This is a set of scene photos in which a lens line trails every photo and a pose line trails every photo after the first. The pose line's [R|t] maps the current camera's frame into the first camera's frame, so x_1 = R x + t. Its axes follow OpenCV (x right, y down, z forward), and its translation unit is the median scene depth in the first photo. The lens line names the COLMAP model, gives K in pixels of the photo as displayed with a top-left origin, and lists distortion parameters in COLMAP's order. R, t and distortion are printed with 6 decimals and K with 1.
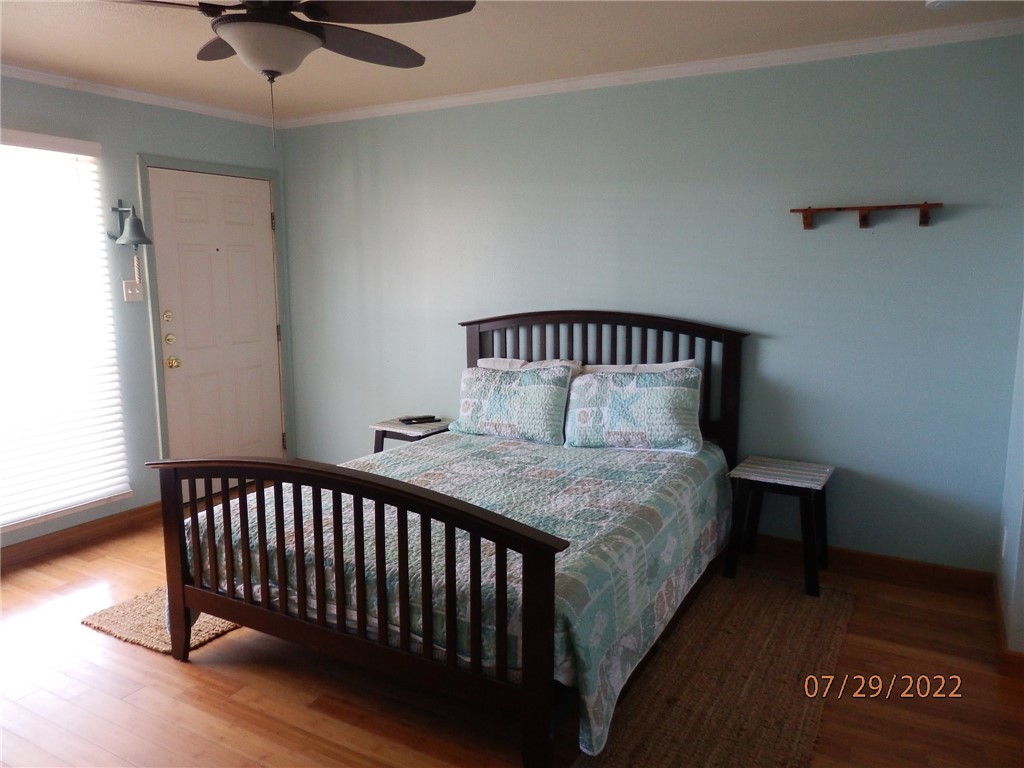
lens RADIAL K [[759.5, 0, 514.9], [0, 759.5, 385.2], [0, 0, 1]] dist [0.006024, 0.003141]
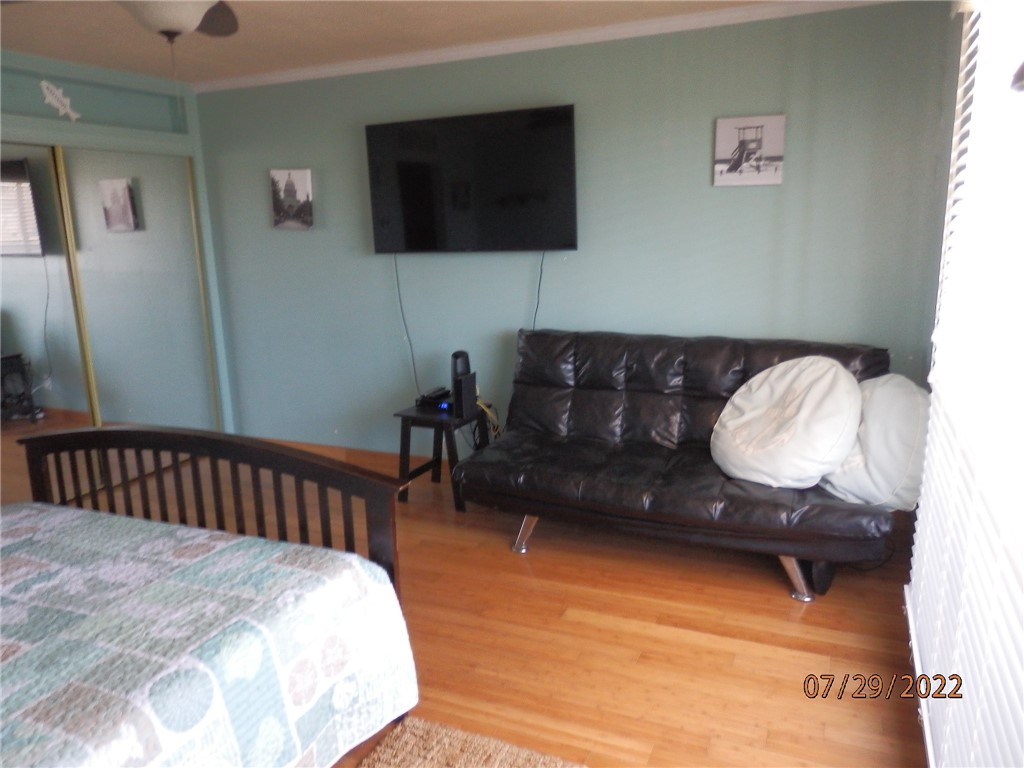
lens RADIAL K [[759.5, 0, 510.2], [0, 759.5, 381.5], [0, 0, 1]] dist [0.006024, 0.003141]
pose [[-0.994357, 0.052318, -0.092293, -0.406682], [0.015566, 0.932480, 0.360886, -0.314752], [0.104942, 0.357413, -0.928032, 1.934146]]
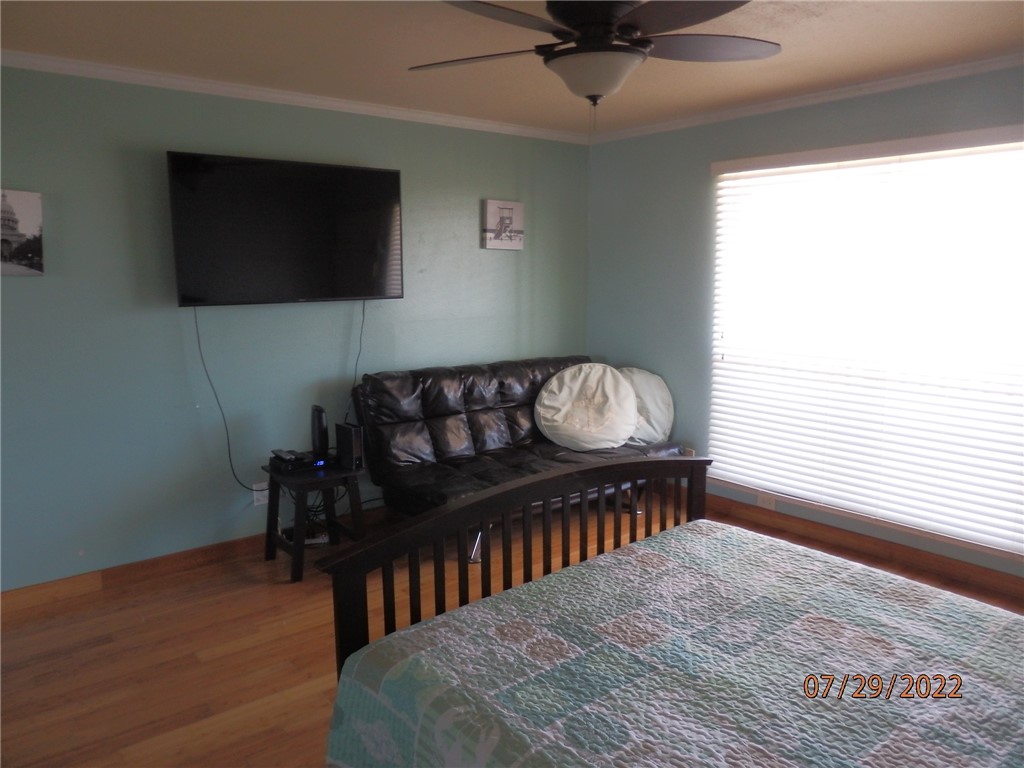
lens RADIAL K [[759.5, 0, 505.5], [0, 759.5, 374.5], [0, 0, 1]] dist [0.006024, 0.003141]
pose [[-0.360376, 0.139255, -0.922354, 0.739722], [-0.150774, 0.967096, 0.204919, -0.233275], [0.920541, 0.212915, -0.327522, 1.295306]]
